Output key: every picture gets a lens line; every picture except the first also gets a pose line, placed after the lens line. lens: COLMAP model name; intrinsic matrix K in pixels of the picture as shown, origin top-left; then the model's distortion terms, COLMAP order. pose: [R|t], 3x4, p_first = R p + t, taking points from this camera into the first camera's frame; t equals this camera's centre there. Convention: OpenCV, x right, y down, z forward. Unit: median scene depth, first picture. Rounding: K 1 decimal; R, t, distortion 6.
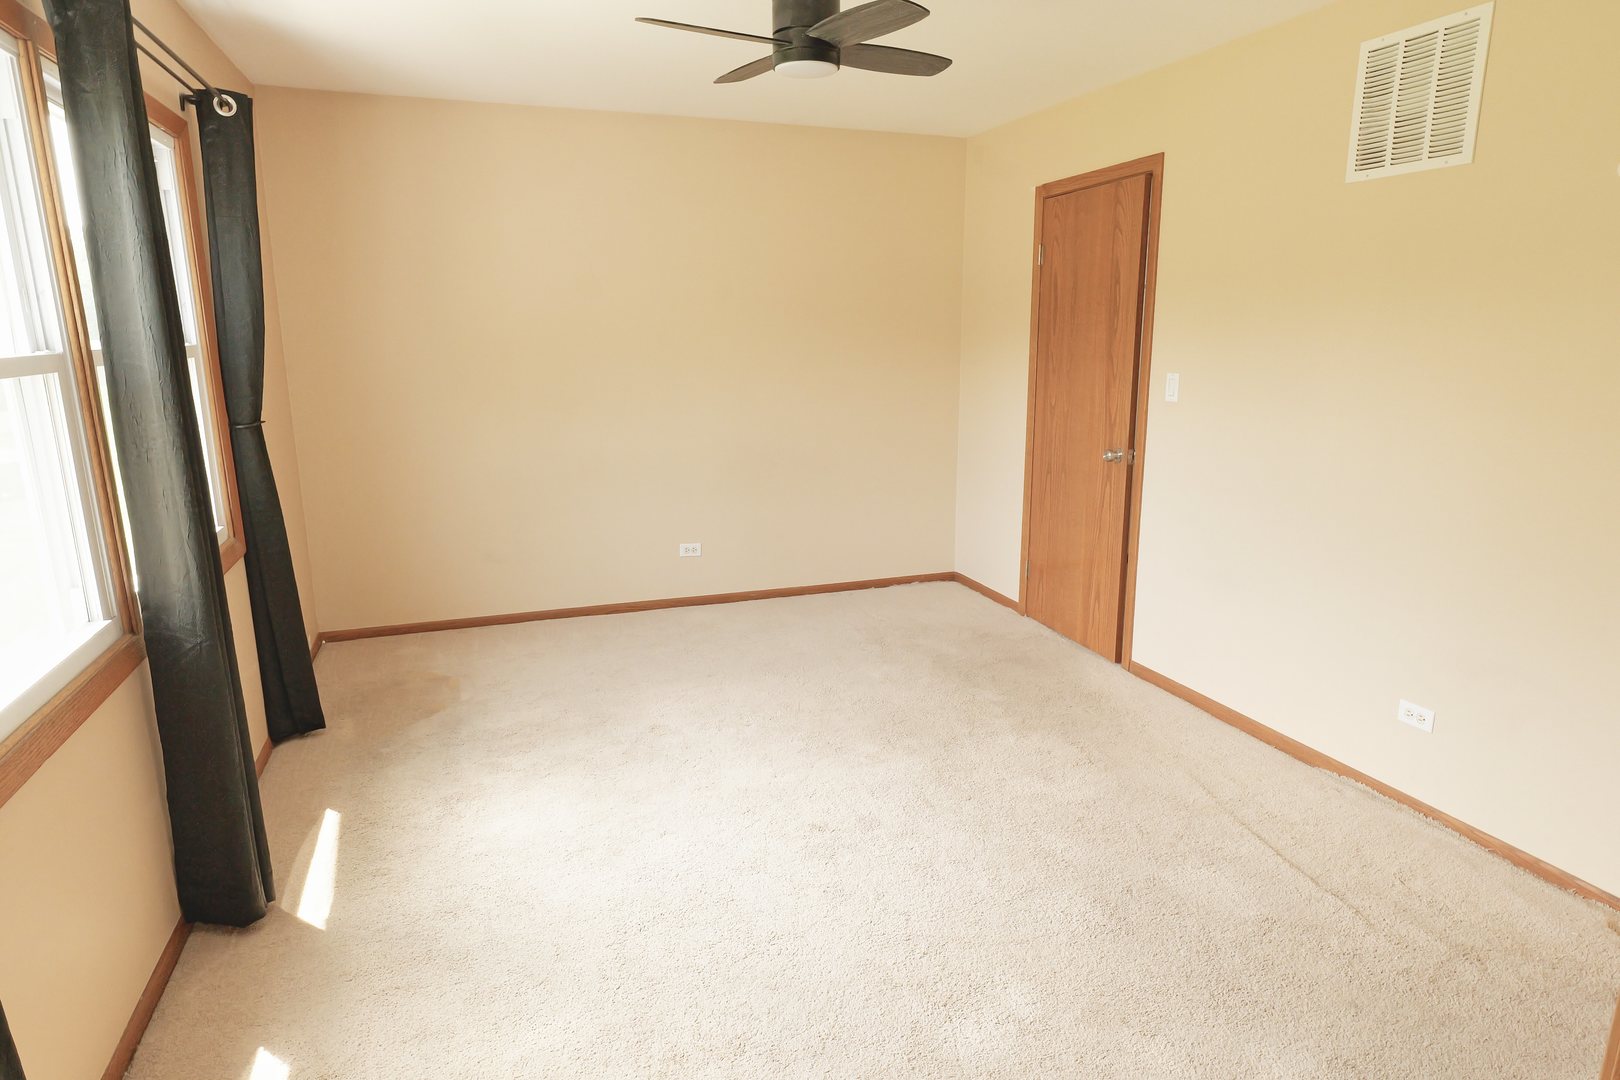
lens RADIAL K [[944.2, 0, 810.9], [0, 944.2, 543.6], [0, 0, 1]] dist [-0.029035, 0.016791]
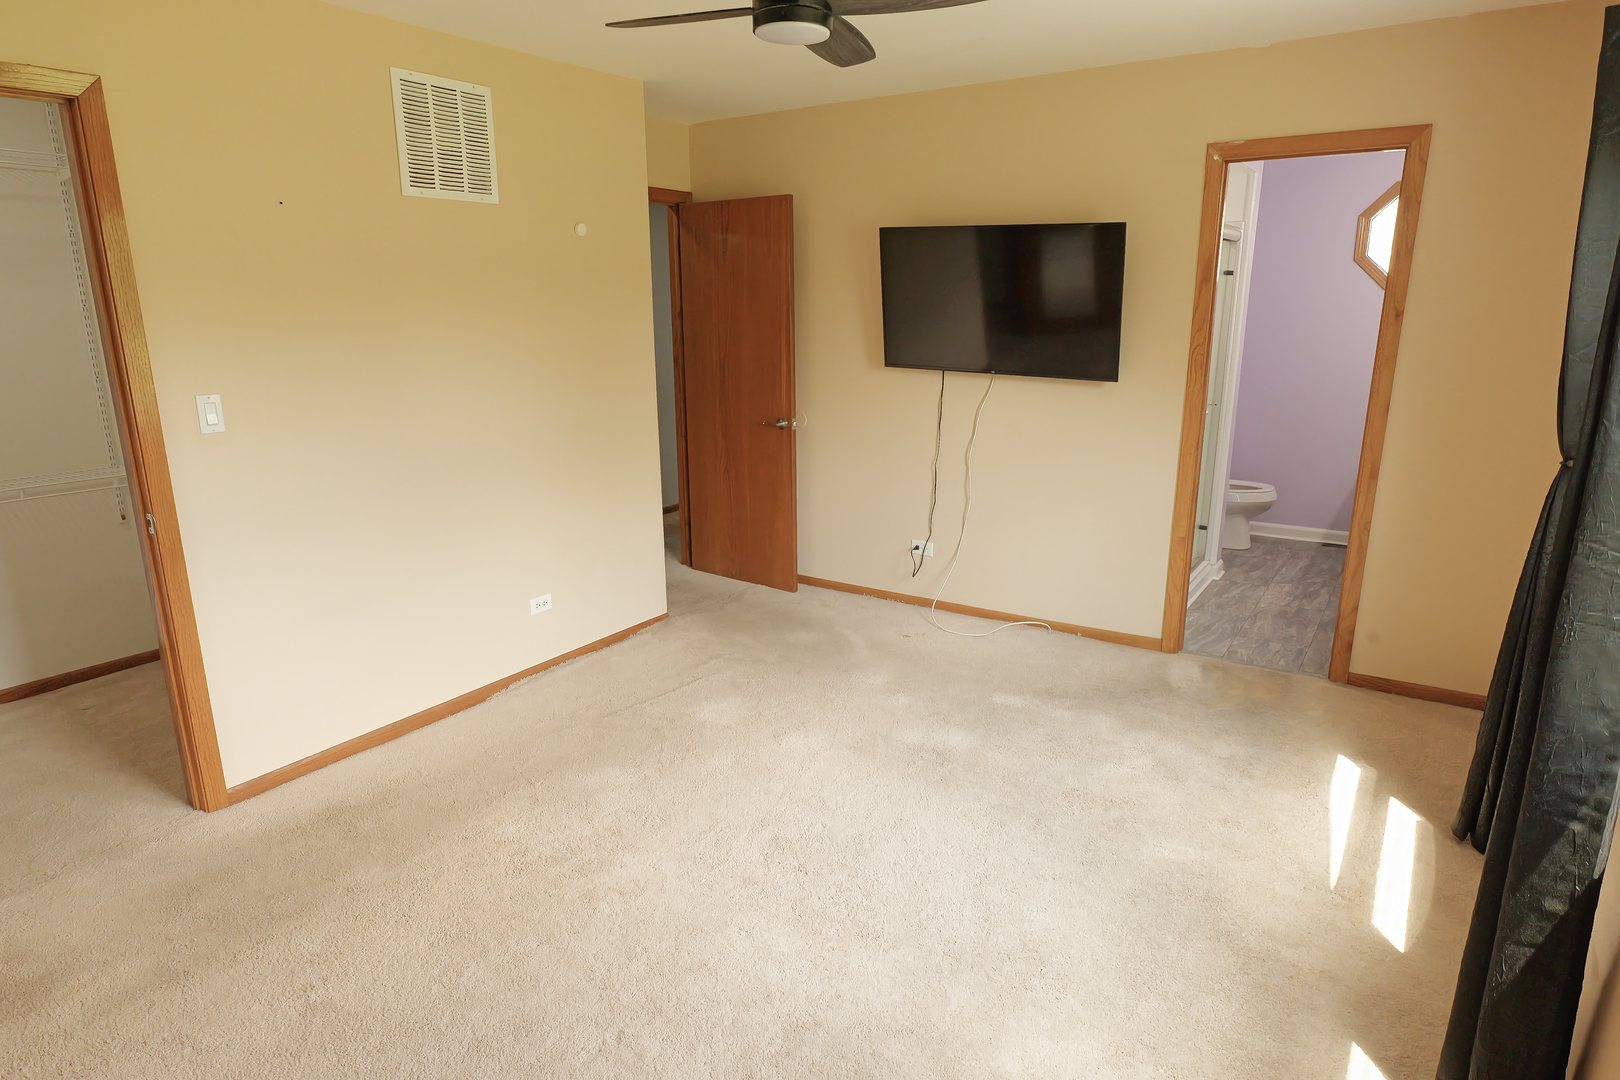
lens RADIAL K [[944.2, 0, 810.9], [0, 944.2, 543.6], [0, 0, 1]] dist [-0.029035, 0.016791]
pose [[-0.587129, -0.196885, 0.785185, -0.678819], [0.190194, 0.909266, 0.370217, -0.345036], [-0.786832, 0.366703, -0.496411, 1.378629]]
